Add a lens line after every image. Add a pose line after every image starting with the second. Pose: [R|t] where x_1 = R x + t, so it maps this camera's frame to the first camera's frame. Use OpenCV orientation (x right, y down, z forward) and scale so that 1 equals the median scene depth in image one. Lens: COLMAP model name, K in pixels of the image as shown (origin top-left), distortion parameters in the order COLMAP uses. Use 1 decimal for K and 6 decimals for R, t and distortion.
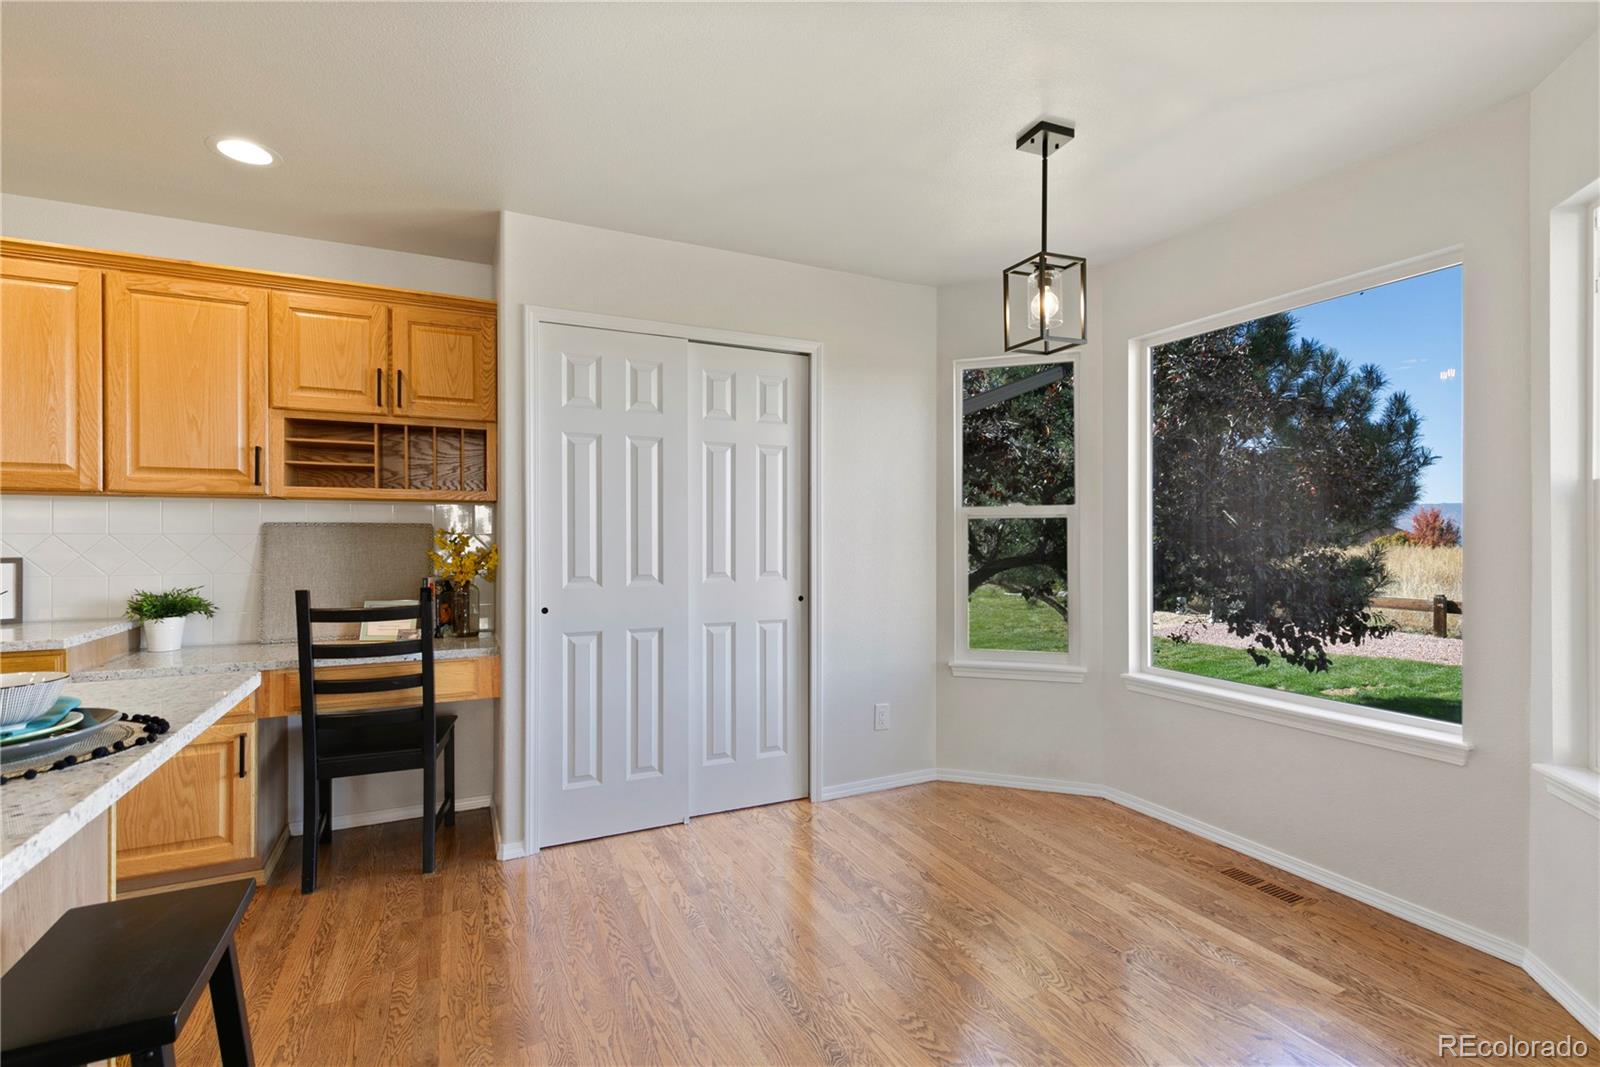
lens RADIAL K [[730.8, 0, 803.9], [0, 730.8, 534.5], [0, 0, 1]] dist [0.003112, -0.000559]
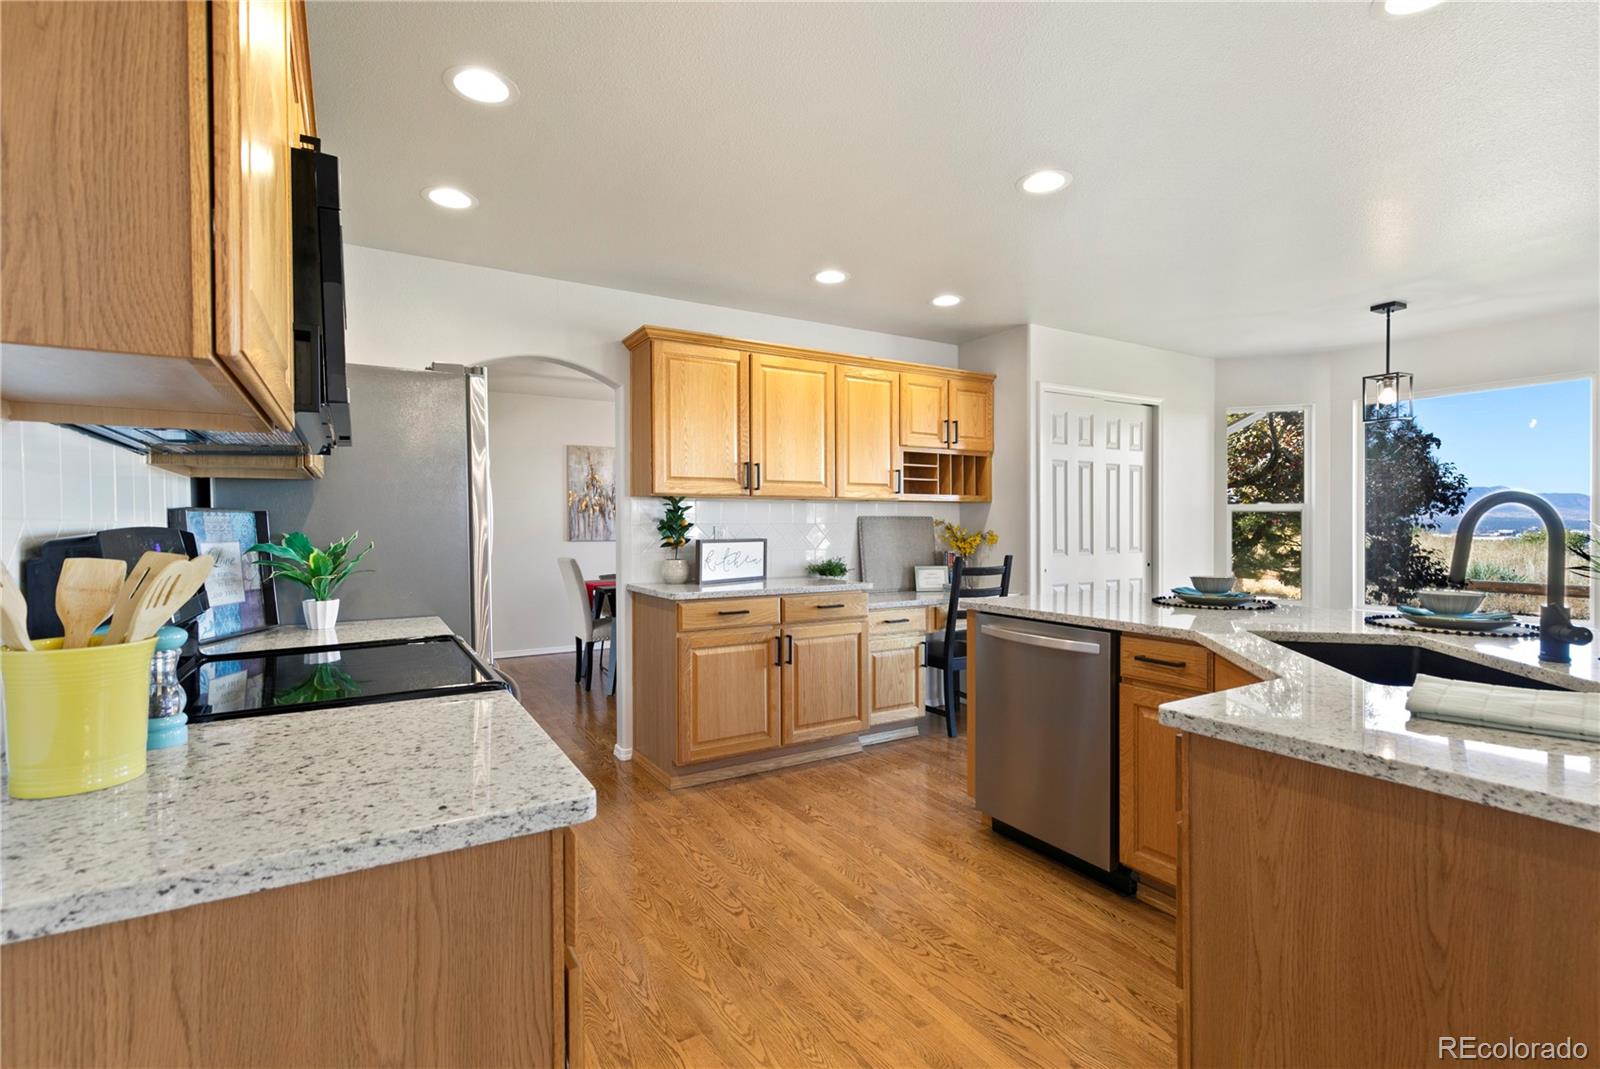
lens RADIAL K [[730.8, 0, 799.3], [0, 730.8, 527.6], [0, 0, 1]] dist [0.003112, -0.000559]
pose [[0.995940, -0.004163, 0.089920, -1.054951], [0.003950, 0.999989, 0.002538, 0.003387], [-0.089929, -0.002172, 0.995946, -0.569945]]
